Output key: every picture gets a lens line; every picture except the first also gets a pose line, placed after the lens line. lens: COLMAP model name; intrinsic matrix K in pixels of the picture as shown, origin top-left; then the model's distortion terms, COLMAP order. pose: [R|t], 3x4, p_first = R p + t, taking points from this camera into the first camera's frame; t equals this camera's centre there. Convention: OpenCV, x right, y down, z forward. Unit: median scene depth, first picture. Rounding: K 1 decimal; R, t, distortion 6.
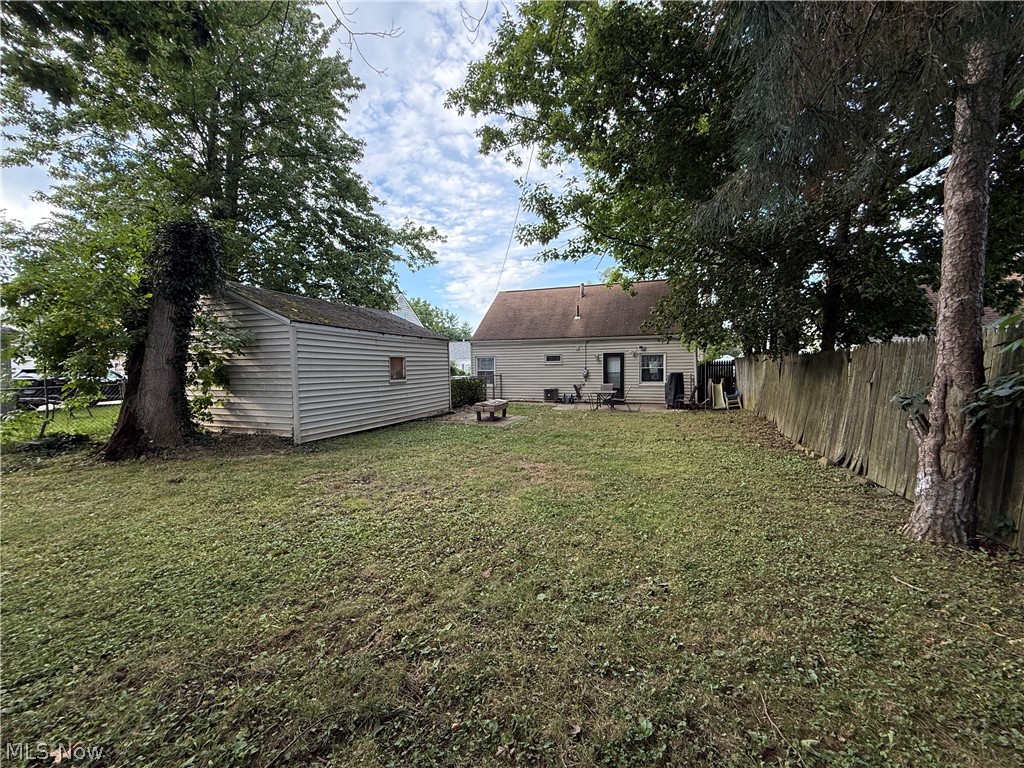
lens RADIAL K [[410.7, 0, 511.9], [0, 410.7, 382.0], [0, 0, 1]] dist [-0.002856, 0.000556]
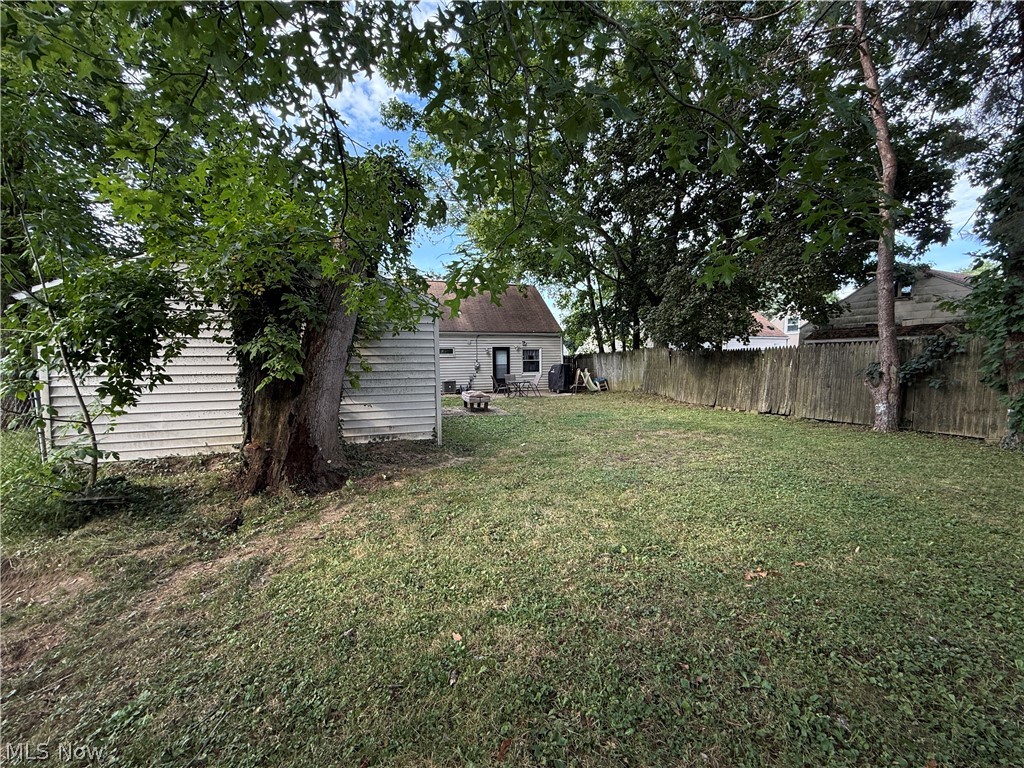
lens RADIAL K [[410.7, 0, 509.7], [0, 410.7, 385.6], [0, 0, 1]] dist [-0.002856, 0.000556]
pose [[0.784954, -0.038763, 0.618340, -0.440995], [0.024452, 0.999201, 0.031599, -0.000326], [-0.619071, -0.009684, 0.785275, 0.104581]]
